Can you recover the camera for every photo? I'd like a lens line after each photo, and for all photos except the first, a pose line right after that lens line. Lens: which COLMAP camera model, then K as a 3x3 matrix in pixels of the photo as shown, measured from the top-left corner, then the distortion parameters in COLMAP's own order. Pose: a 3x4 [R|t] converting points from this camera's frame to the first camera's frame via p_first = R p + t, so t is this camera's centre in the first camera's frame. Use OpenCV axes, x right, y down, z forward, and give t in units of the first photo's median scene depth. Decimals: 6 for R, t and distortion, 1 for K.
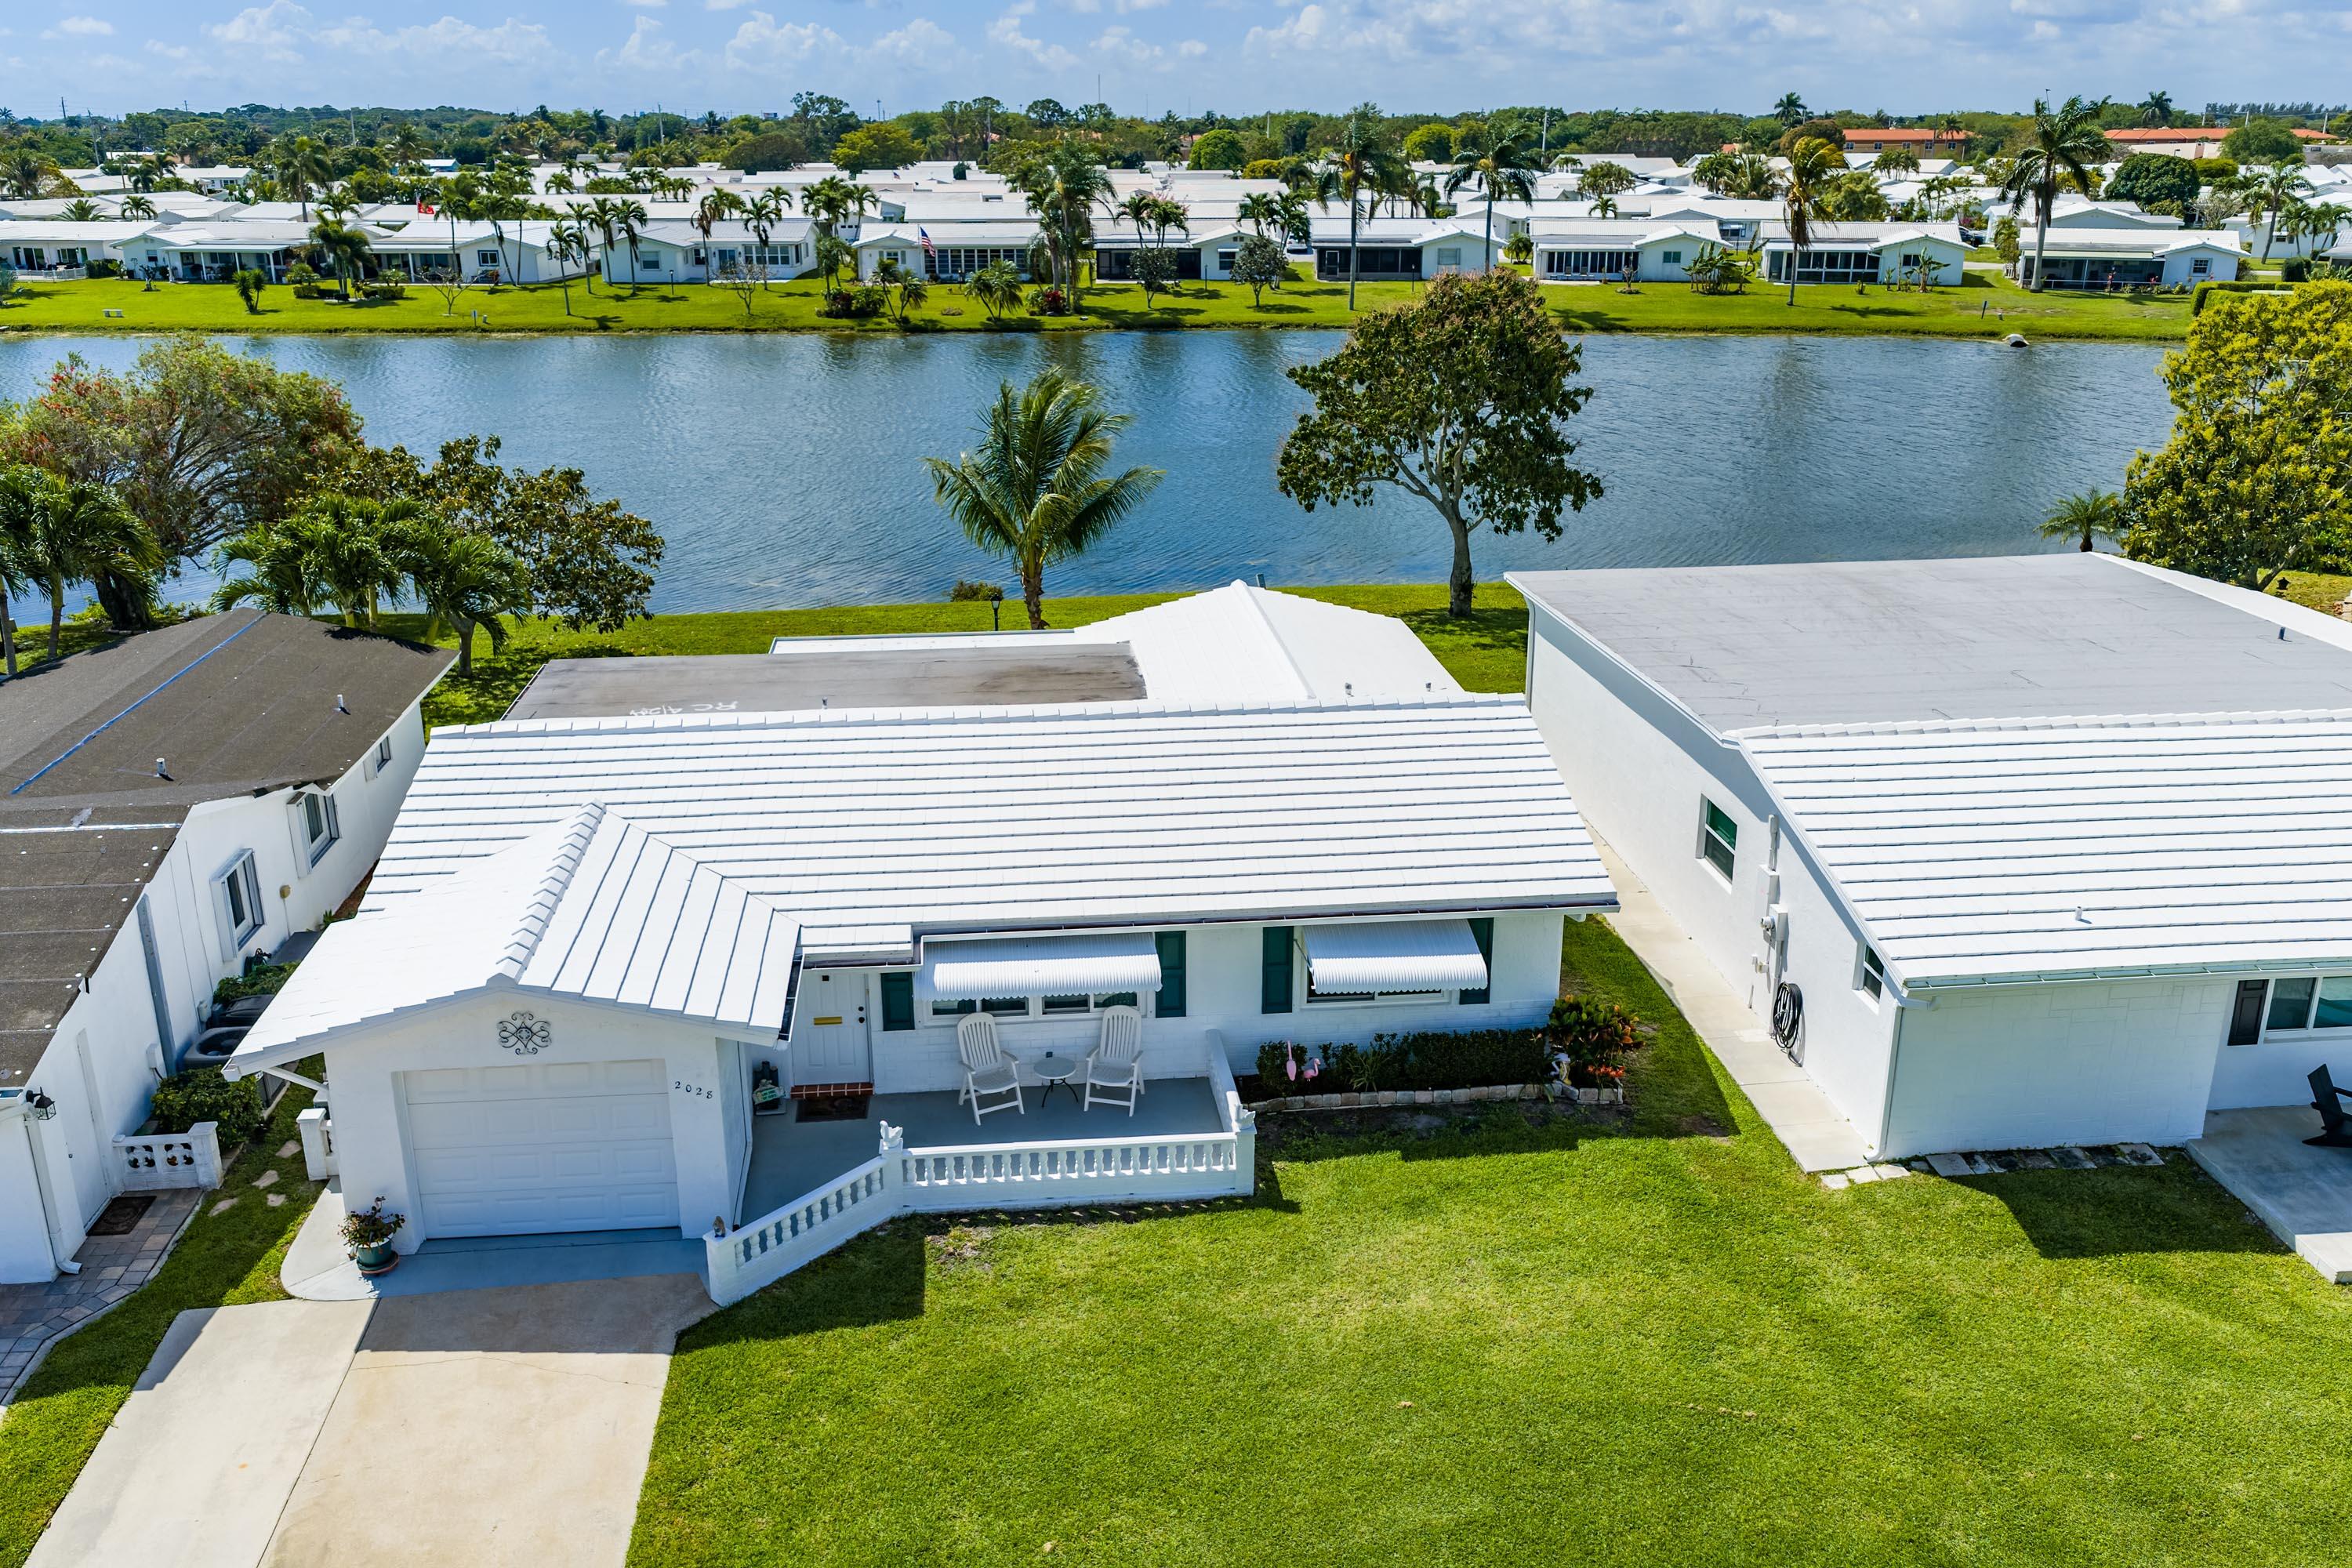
lens RADIAL K [[1935.9, 0, 1176.0], [0, 1935.9, 784.0], [0, 0, 1]] dist [0.021548, -0.034476]
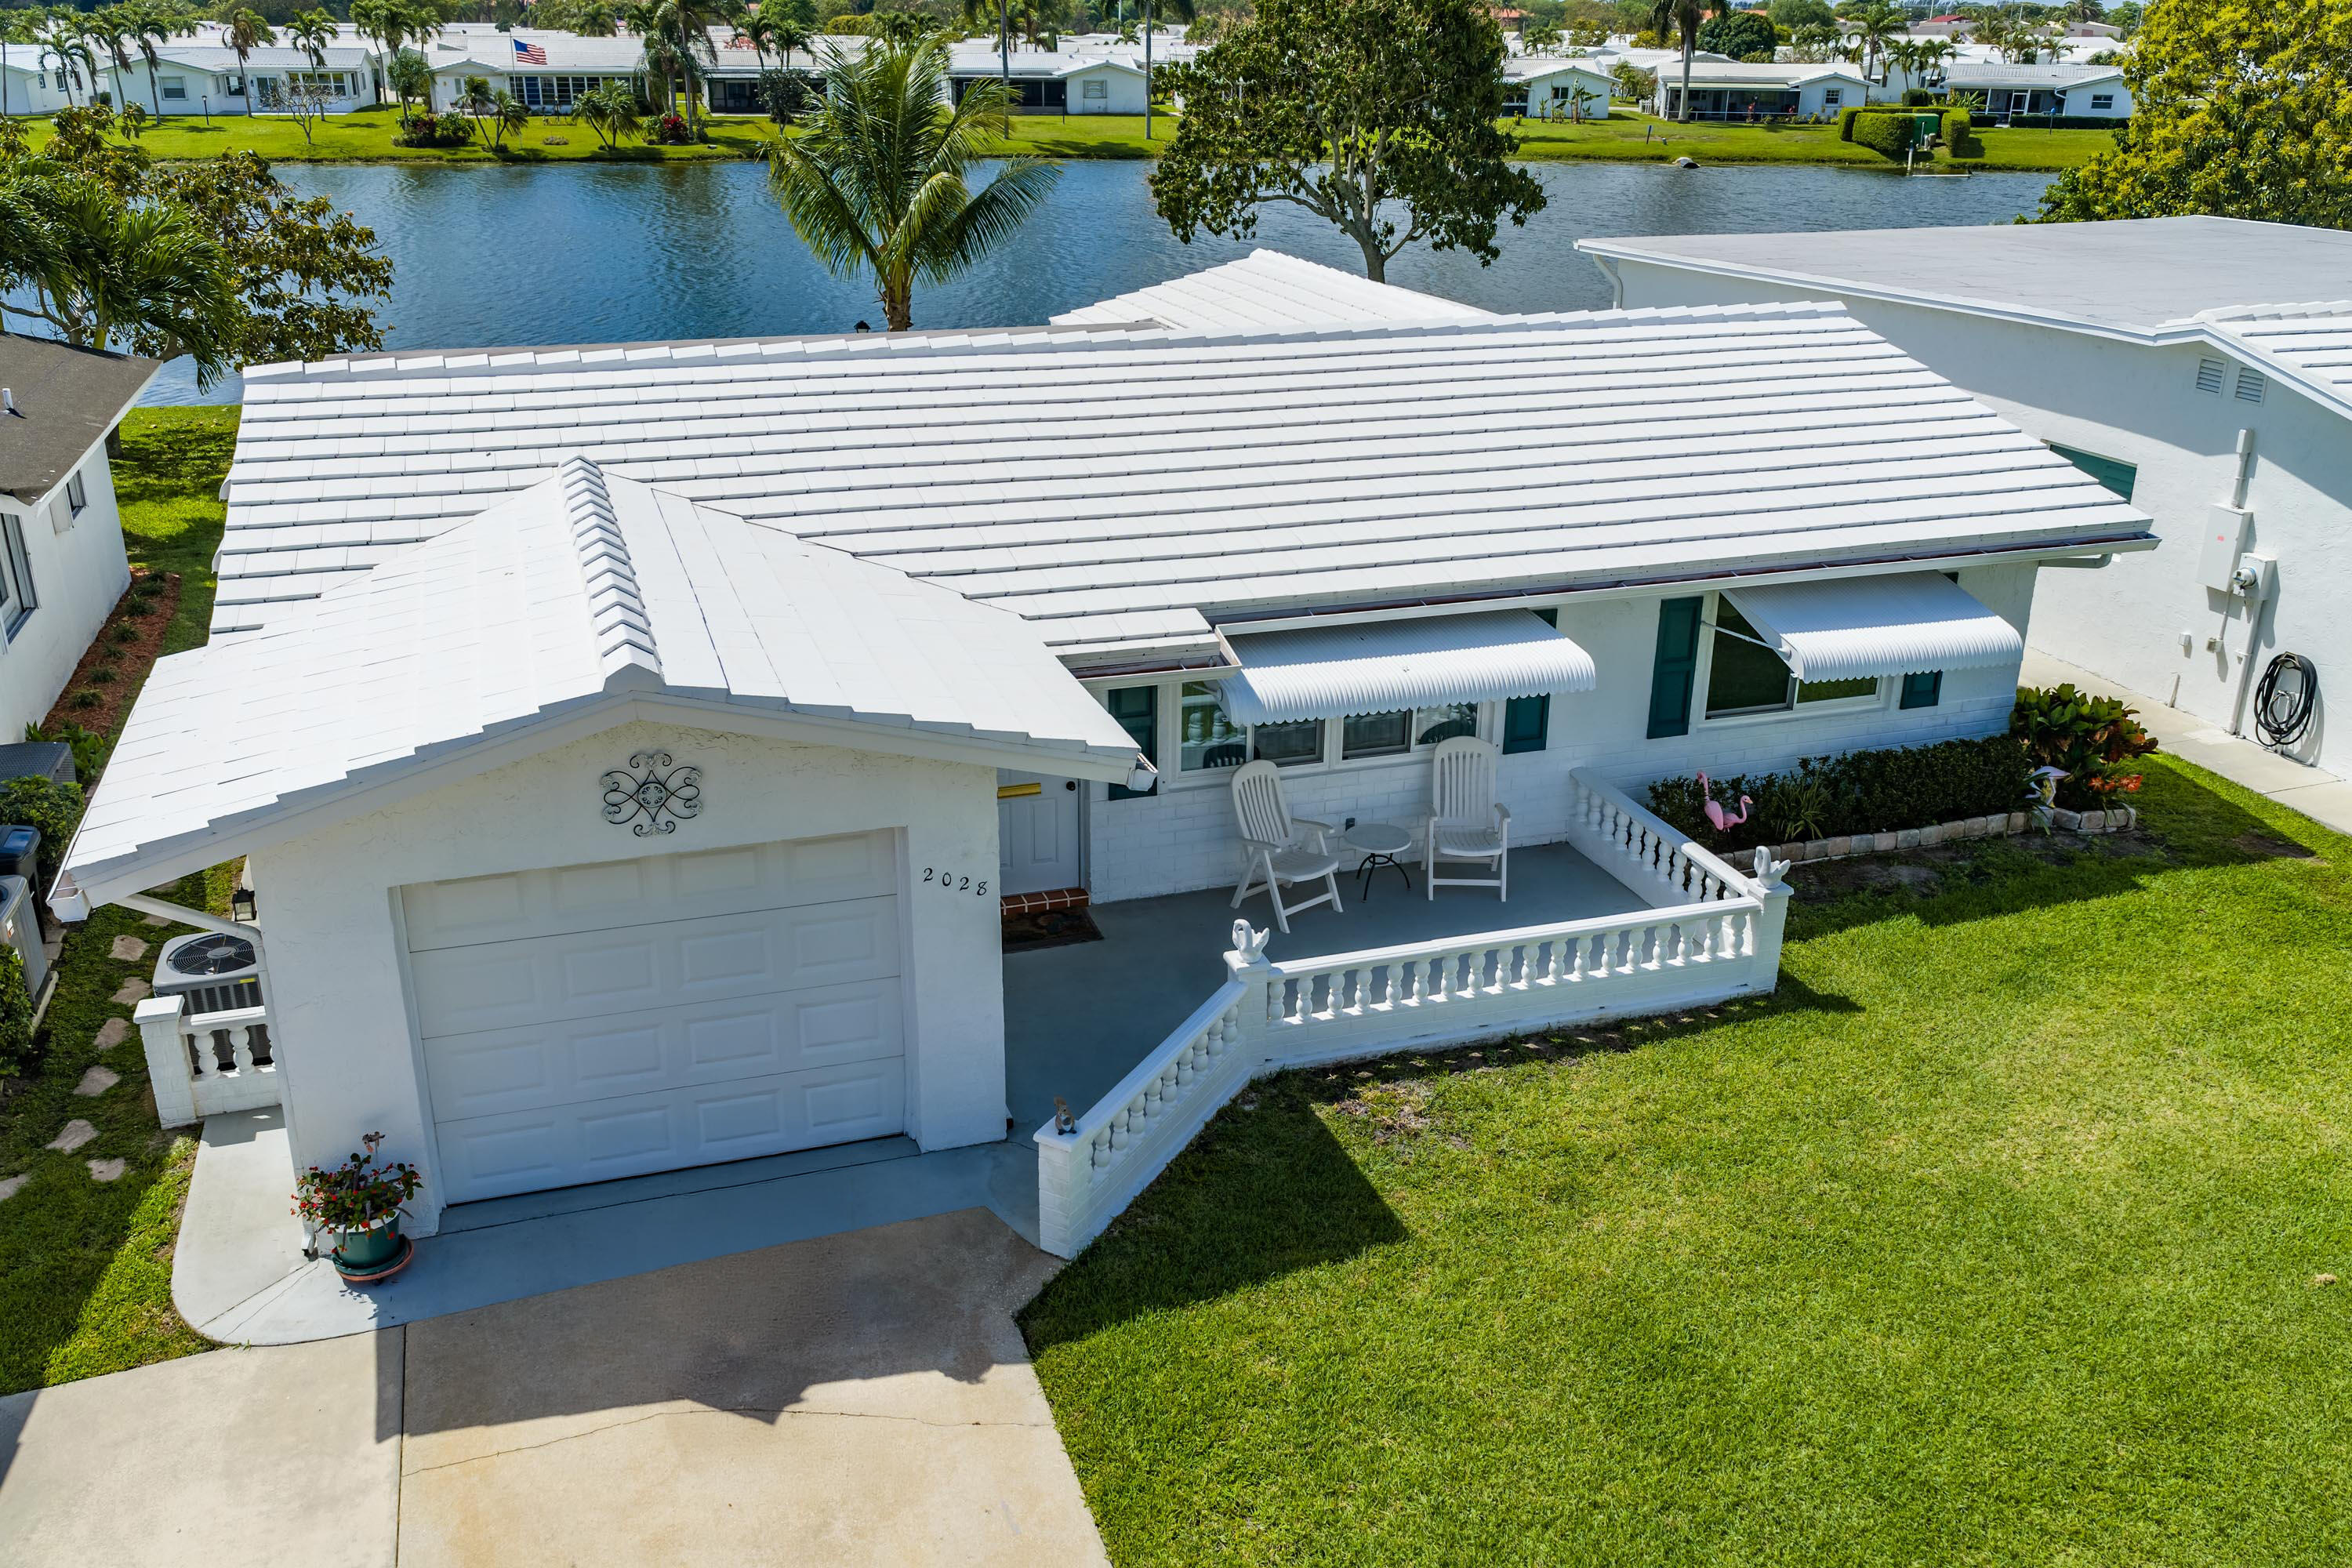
lens RADIAL K [[1935.9, 0, 1176.0], [0, 1935.9, 784.0], [0, 0, 1]] dist [0.021548, -0.034476]
pose [[0.975307, -0.070361, 0.209346, -0.257852], [0.060189, 0.996694, 0.054579, 0.088838], [-0.212494, -0.040631, 0.976317, 0.385051]]
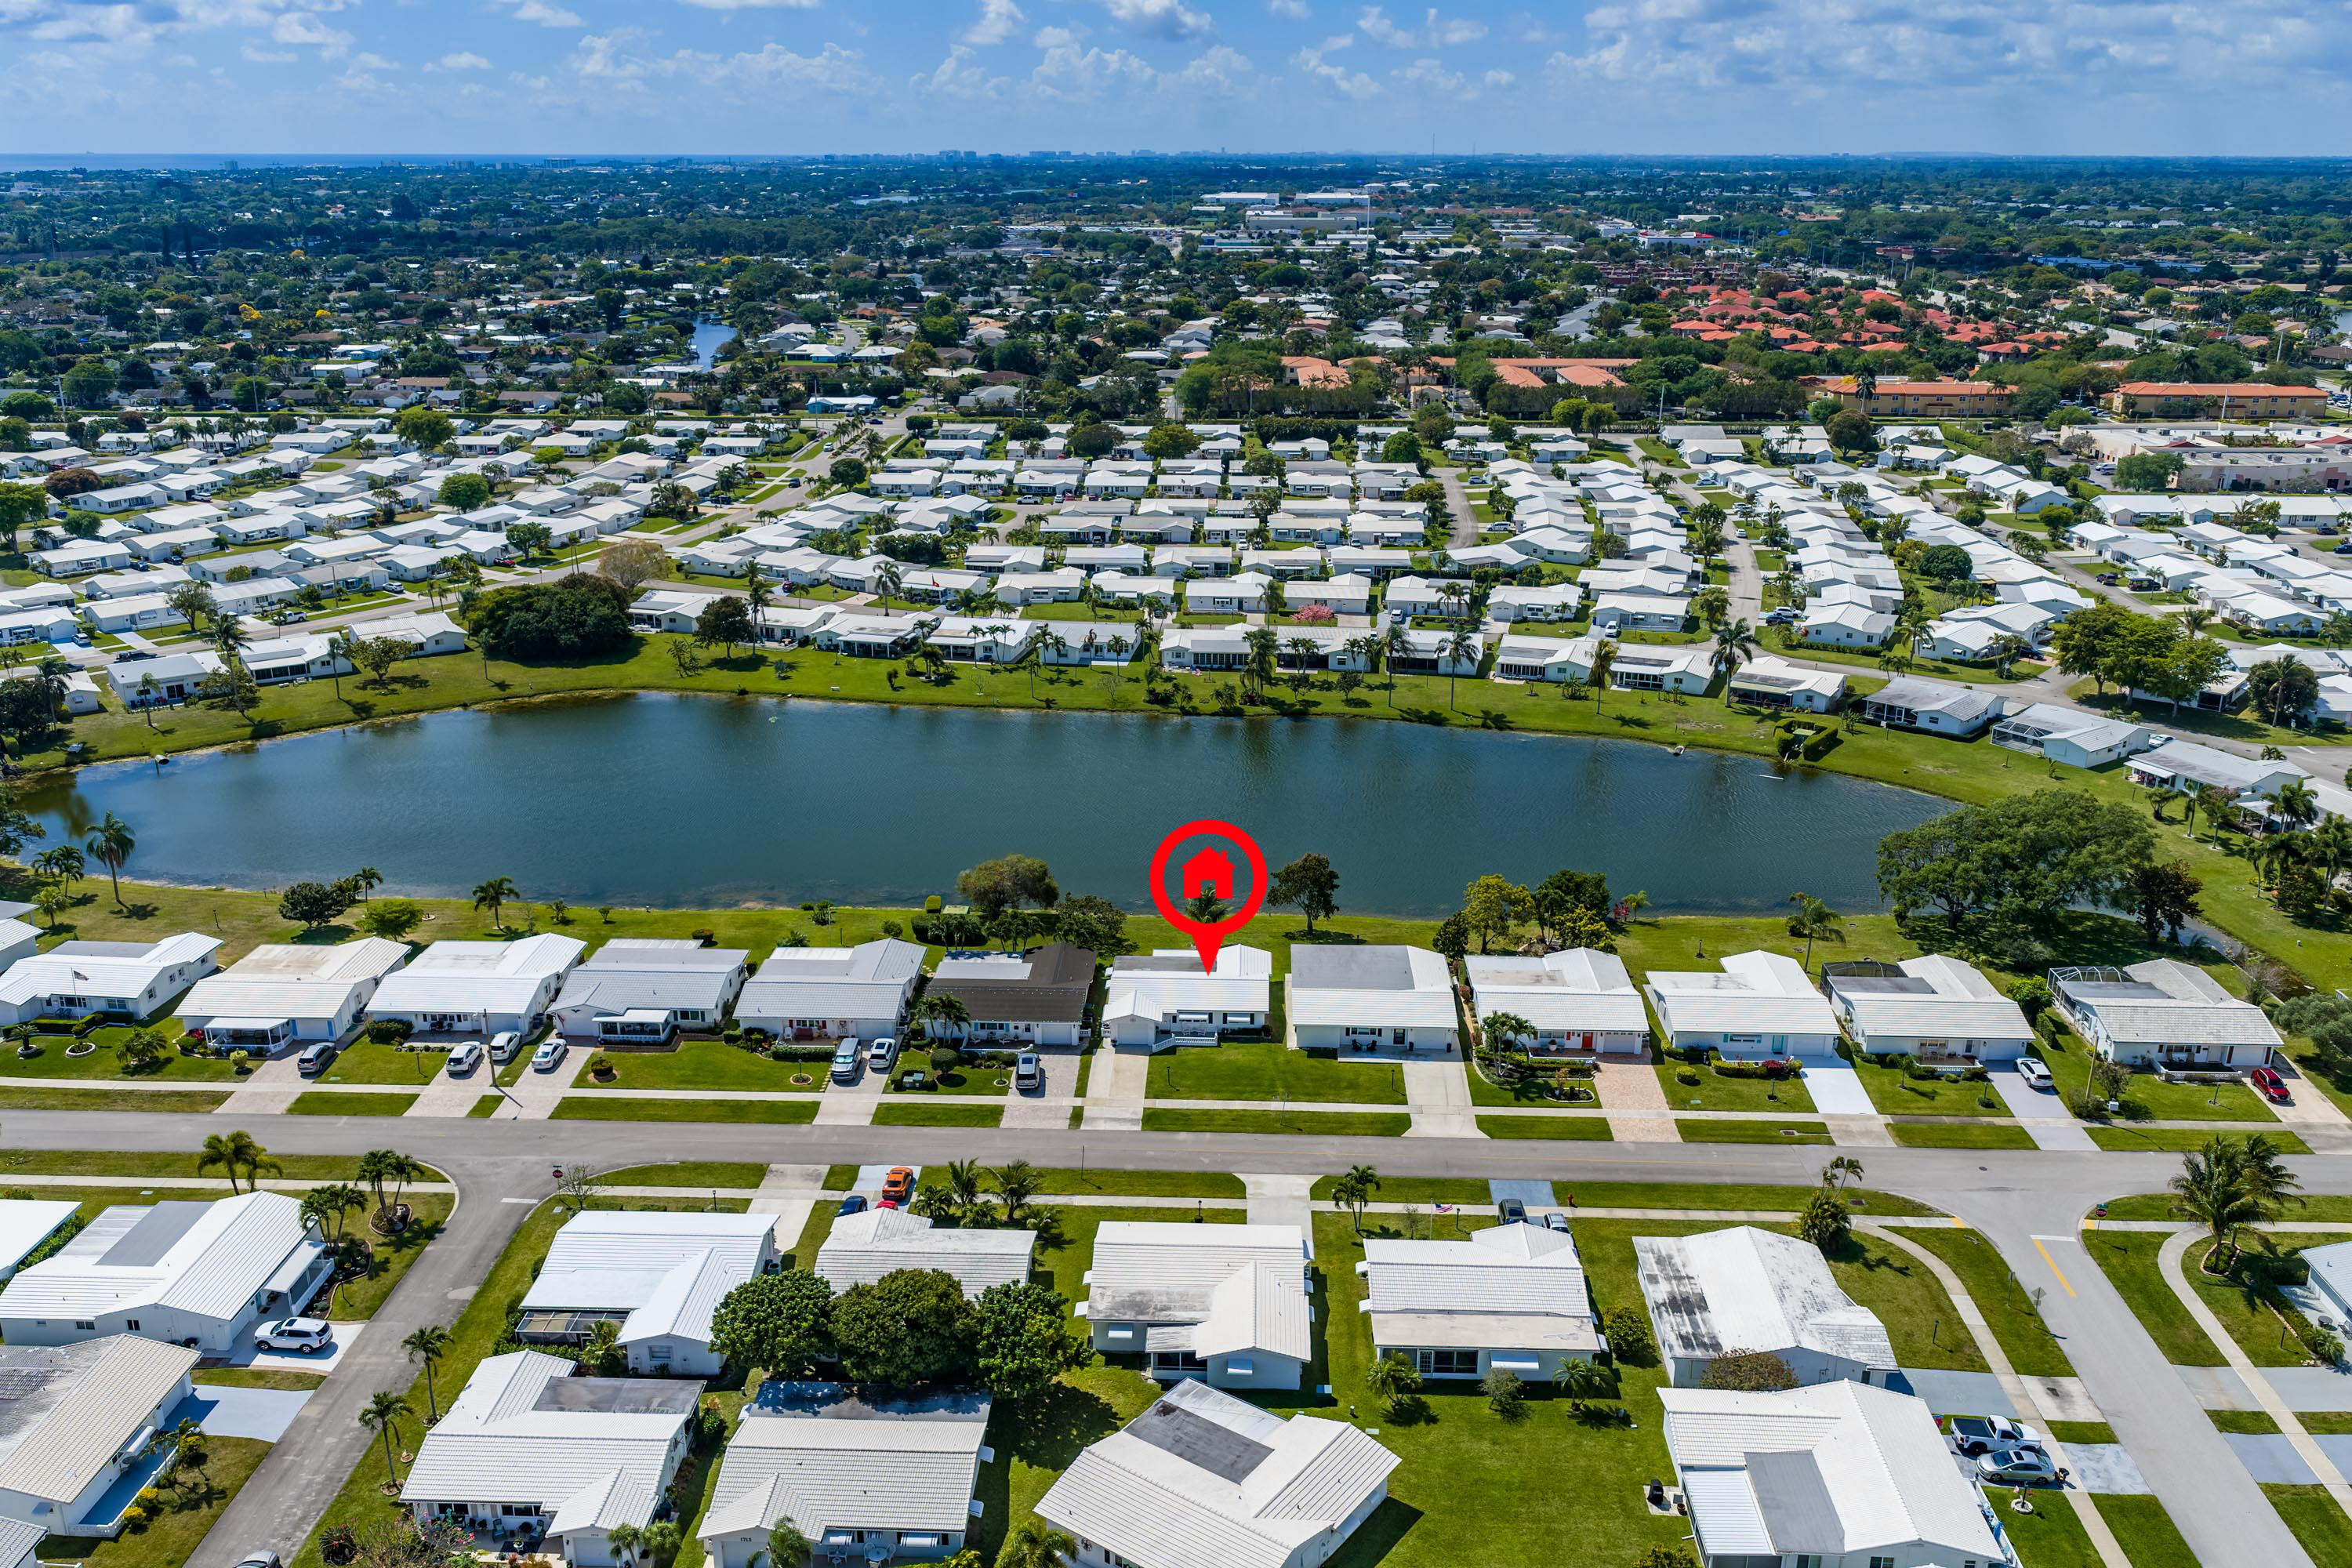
lens RADIAL K [[1935.9, 0, 1176.0], [0, 1935.9, 784.0], [0, 0, 1]] dist [0.021548, -0.034476]
pose [[0.989945, 0.047412, -0.133273, 0.820857], [-0.048763, 0.998787, -0.006887, -0.748086], [0.132785, 0.013316, 0.991055, -6.461565]]
